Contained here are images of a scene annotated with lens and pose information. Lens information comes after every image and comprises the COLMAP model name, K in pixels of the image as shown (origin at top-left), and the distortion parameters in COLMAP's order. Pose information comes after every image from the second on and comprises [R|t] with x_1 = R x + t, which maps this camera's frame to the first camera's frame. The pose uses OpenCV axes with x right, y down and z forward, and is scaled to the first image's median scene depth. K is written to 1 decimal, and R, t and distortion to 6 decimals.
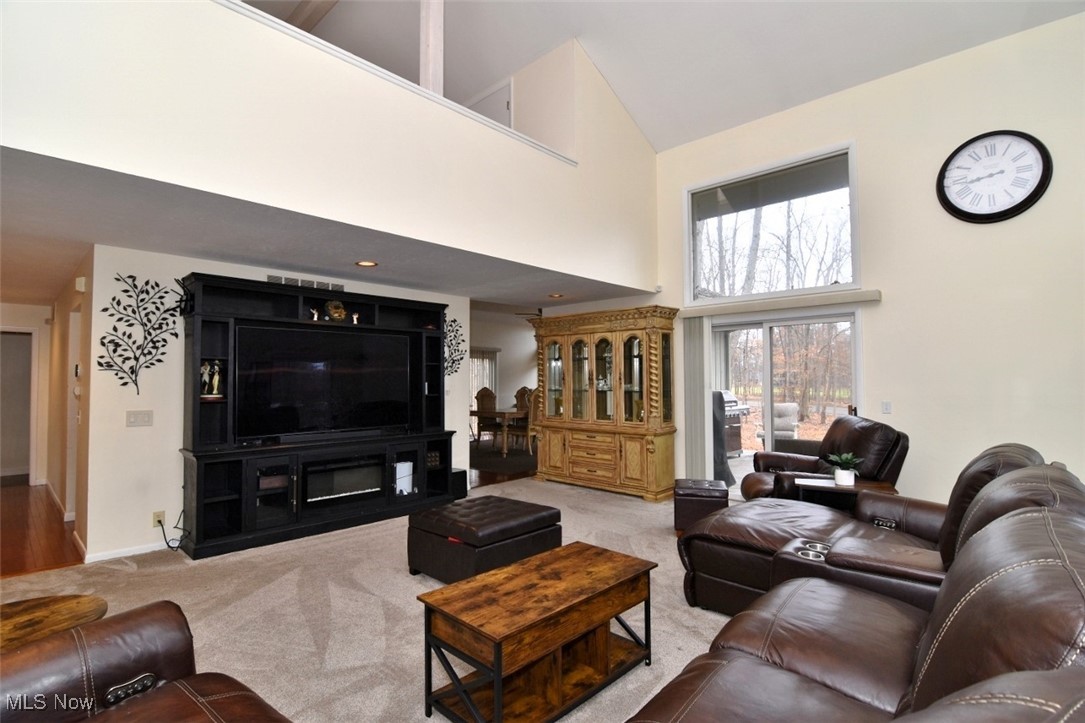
lens RADIAL K [[528.2, 0, 544.6], [0, 528.2, 363.9], [0, 0, 1]] dist [0.000944, -0.012446]
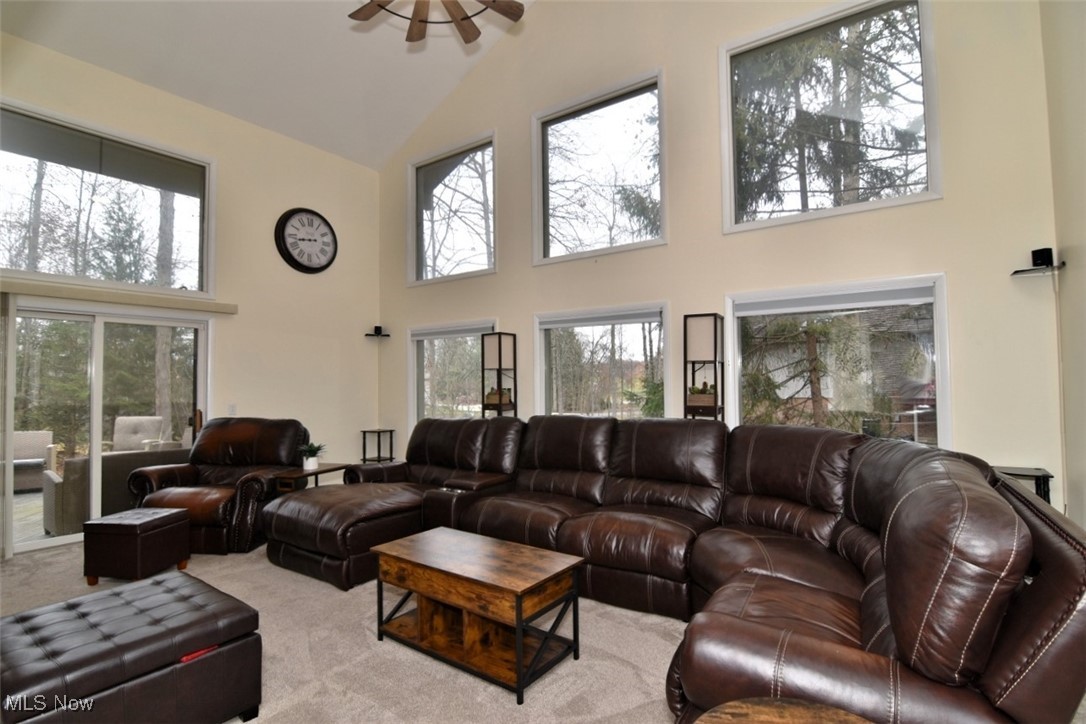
lens RADIAL K [[528.7, 0, 545.1], [0, 528.7, 364.4], [0, 0, 1]] dist [0.000944, -0.012446]
pose [[-0.142597, 0.039096, 0.989008, -0.574945], [-0.022559, 0.998832, -0.042737, 0.021044], [-0.989524, -0.028405, -0.141548, 0.501201]]
